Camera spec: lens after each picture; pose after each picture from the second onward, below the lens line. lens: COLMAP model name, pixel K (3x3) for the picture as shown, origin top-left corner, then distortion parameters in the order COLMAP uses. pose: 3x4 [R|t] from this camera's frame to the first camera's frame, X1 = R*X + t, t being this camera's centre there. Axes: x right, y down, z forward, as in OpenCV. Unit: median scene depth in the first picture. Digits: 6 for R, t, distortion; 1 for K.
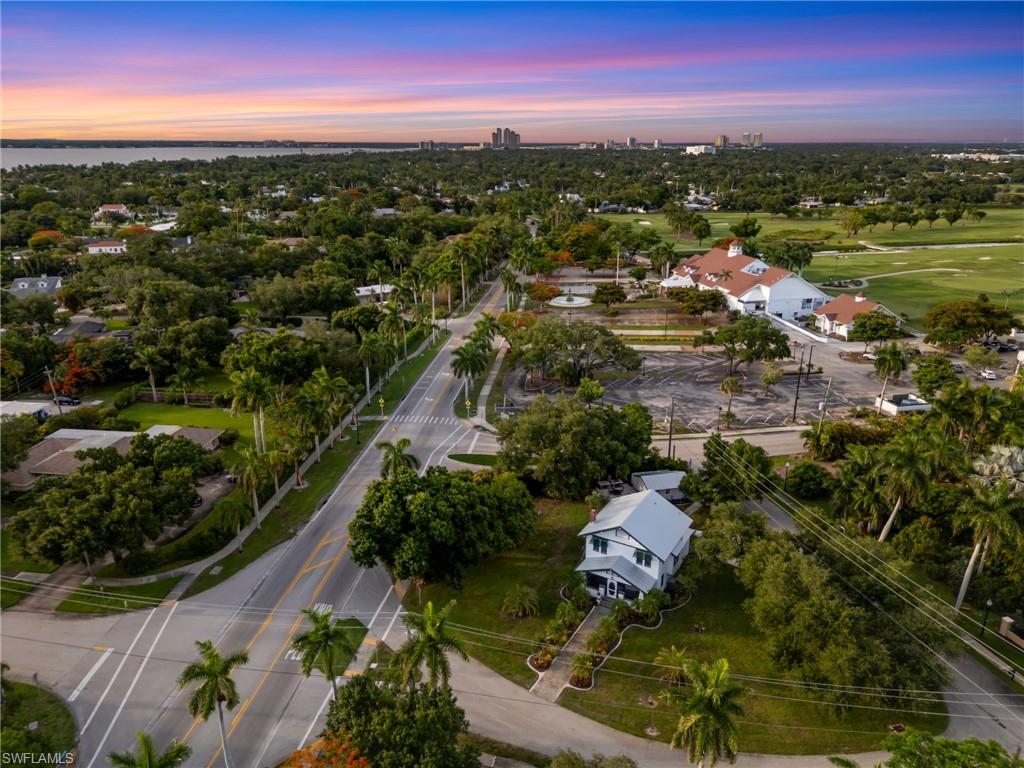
lens RADIAL K [[718.1, 0, 519.5], [0, 718.1, 386.4], [0, 0, 1]] dist [0.084257, -0.093399]
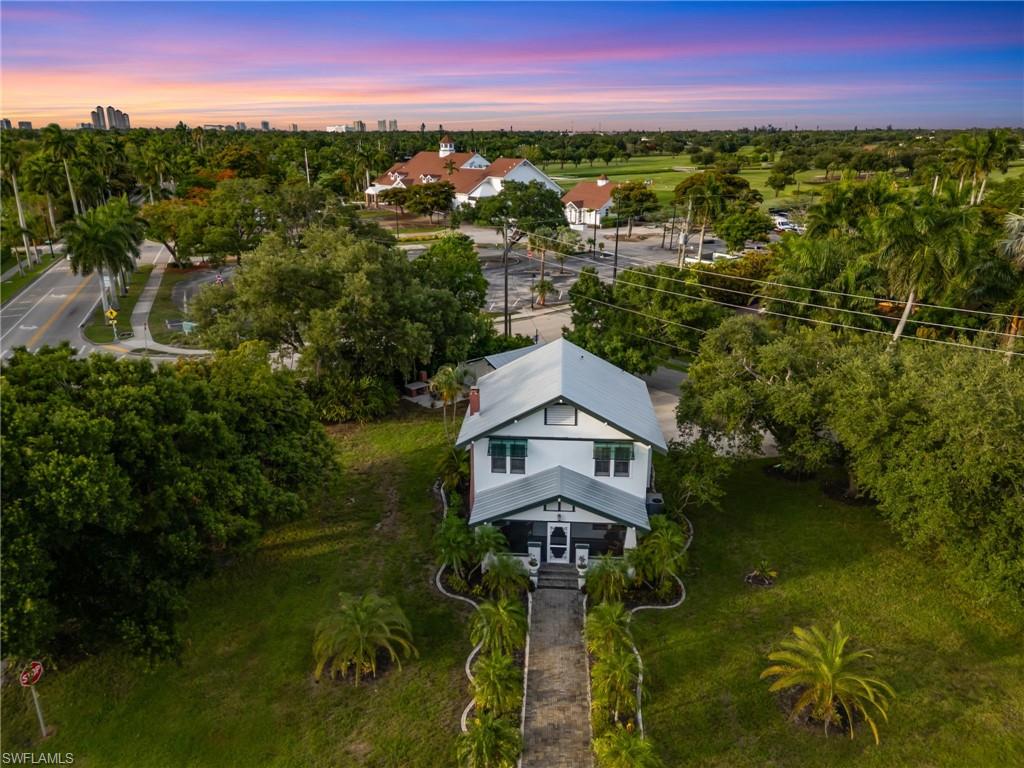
lens RADIAL K [[726.9, 0, 515.6], [0, 726.9, 384.8], [0, 0, 1]] dist [0.080329, -0.077891]
pose [[0.896731, -0.151598, 0.415803, -0.024947], [0.148554, 0.988100, 0.039876, 0.064514], [-0.416900, 0.026011, 0.908580, 0.239204]]
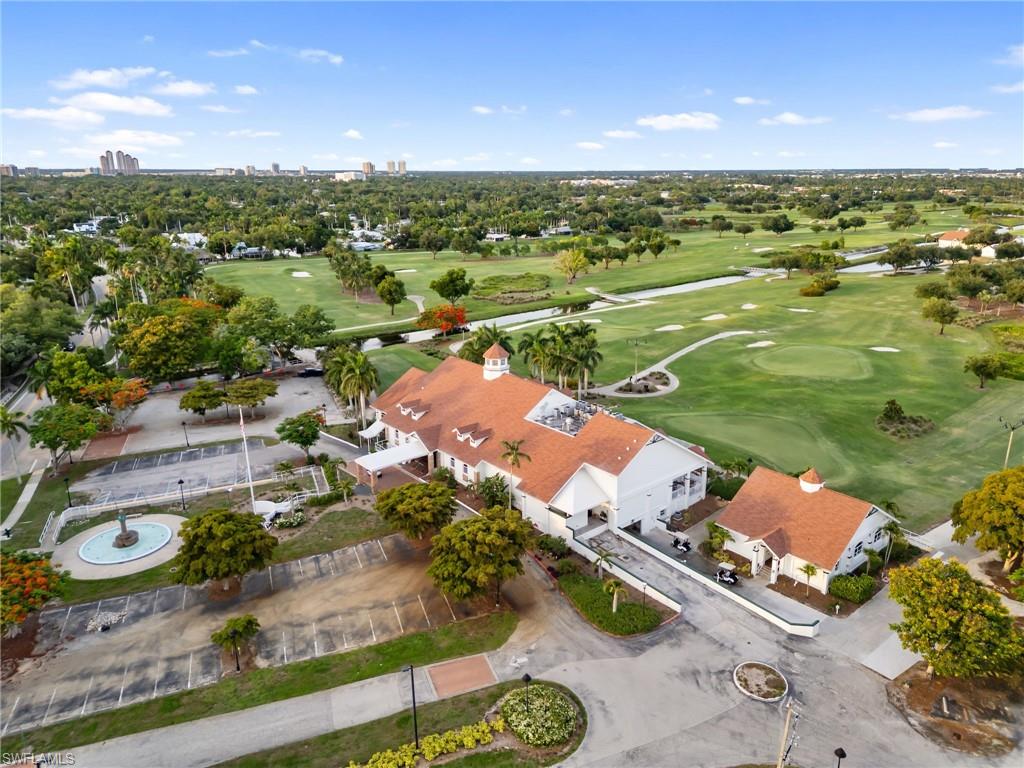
lens RADIAL K [[718.1, 0, 519.5], [0, 718.1, 386.4], [0, 0, 1]] dist [0.084257, -0.093399]
pose [[0.897715, -0.130162, 0.420911, 0.119197], [0.144479, 0.989506, -0.002150, -0.193078], [-0.416214, 0.062743, 0.907099, 0.625998]]
